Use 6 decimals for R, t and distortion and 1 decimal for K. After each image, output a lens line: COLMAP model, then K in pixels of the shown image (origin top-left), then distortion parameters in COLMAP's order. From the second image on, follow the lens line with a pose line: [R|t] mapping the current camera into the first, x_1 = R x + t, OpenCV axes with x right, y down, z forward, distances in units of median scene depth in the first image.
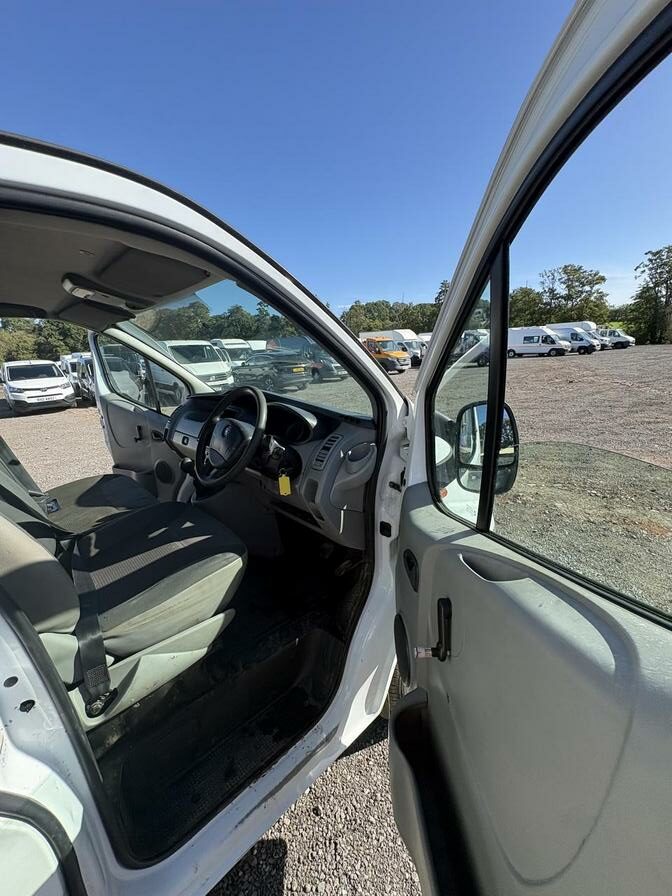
lens RADIAL K [[354.7, 0, 336.0], [0, 354.7, 448.0], [0, 0, 1]] dist [-0.002886, -0.000098]
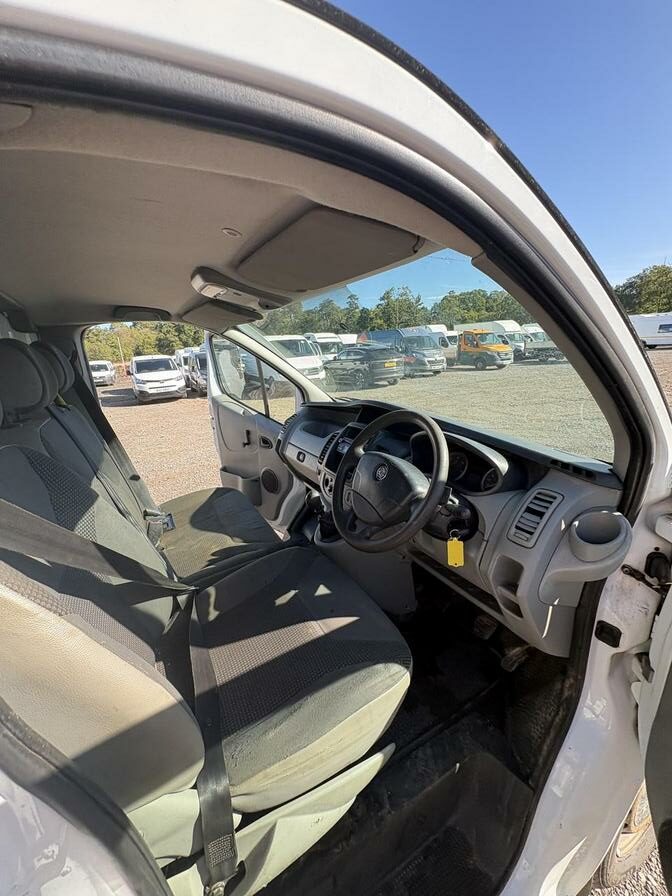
lens RADIAL K [[354.7, 0, 336.0], [0, 354.7, 448.0], [0, 0, 1]] dist [-0.002886, -0.000098]
pose [[0.972908, 0.057449, -0.223940, -0.025333], [-0.053222, 0.998273, 0.024871, -0.011959], [0.224982, -0.012279, 0.974285, 0.028307]]
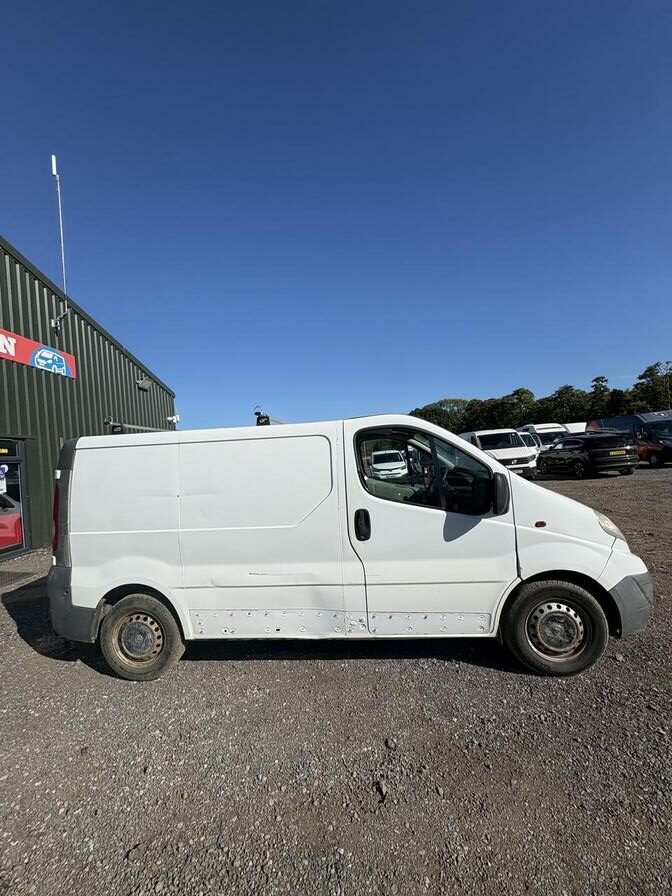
lens RADIAL K [[354.7, 0, 336.0], [0, 354.7, 448.0], [0, 0, 1]] dist [-0.002886, -0.000098]
pose [[0.664895, -0.030874, -0.746299, 0.104443], [-0.144045, 0.975090, -0.168671, 0.022742], [0.732916, 0.219649, 0.643885, -0.110297]]
